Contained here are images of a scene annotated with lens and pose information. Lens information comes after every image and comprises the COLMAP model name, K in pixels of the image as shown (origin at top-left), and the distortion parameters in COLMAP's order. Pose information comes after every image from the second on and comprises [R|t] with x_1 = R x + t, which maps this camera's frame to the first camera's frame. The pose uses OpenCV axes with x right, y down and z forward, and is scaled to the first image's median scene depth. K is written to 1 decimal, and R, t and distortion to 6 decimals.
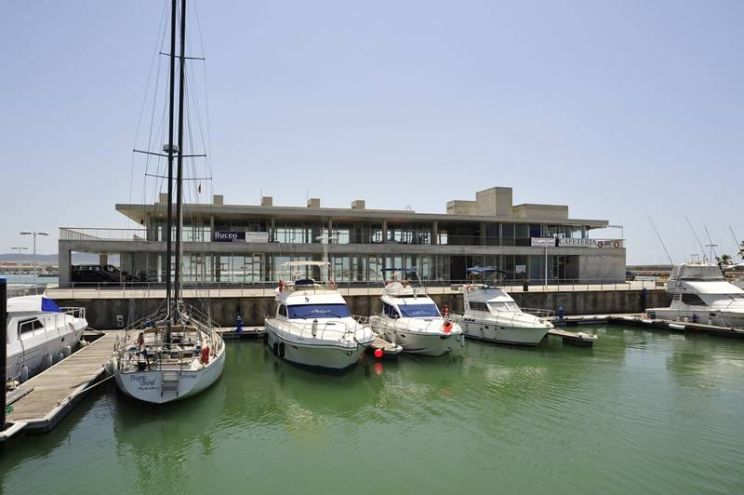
lens RADIAL K [[617.1, 0, 313.1], [0, 617.1, 249.2], [0, 0, 1]] dist [-0.009334, -0.004843]
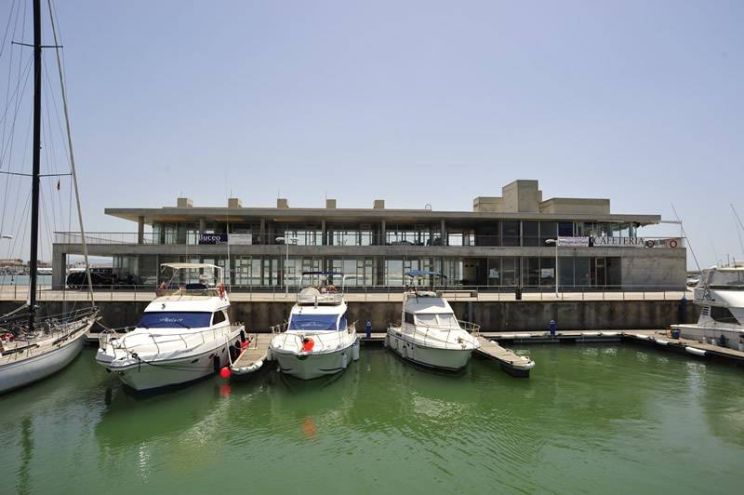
lens RADIAL K [[550.2, 0, 371.8], [0, 550.2, 225.3], [0, 0, 1]] dist [0.000349, 0.002499]
pose [[0.971267, -0.017437, -0.237352, 0.283162], [0.004796, 0.998544, -0.053731, 0.005656], [0.237943, 0.051048, 0.969937, 0.189645]]
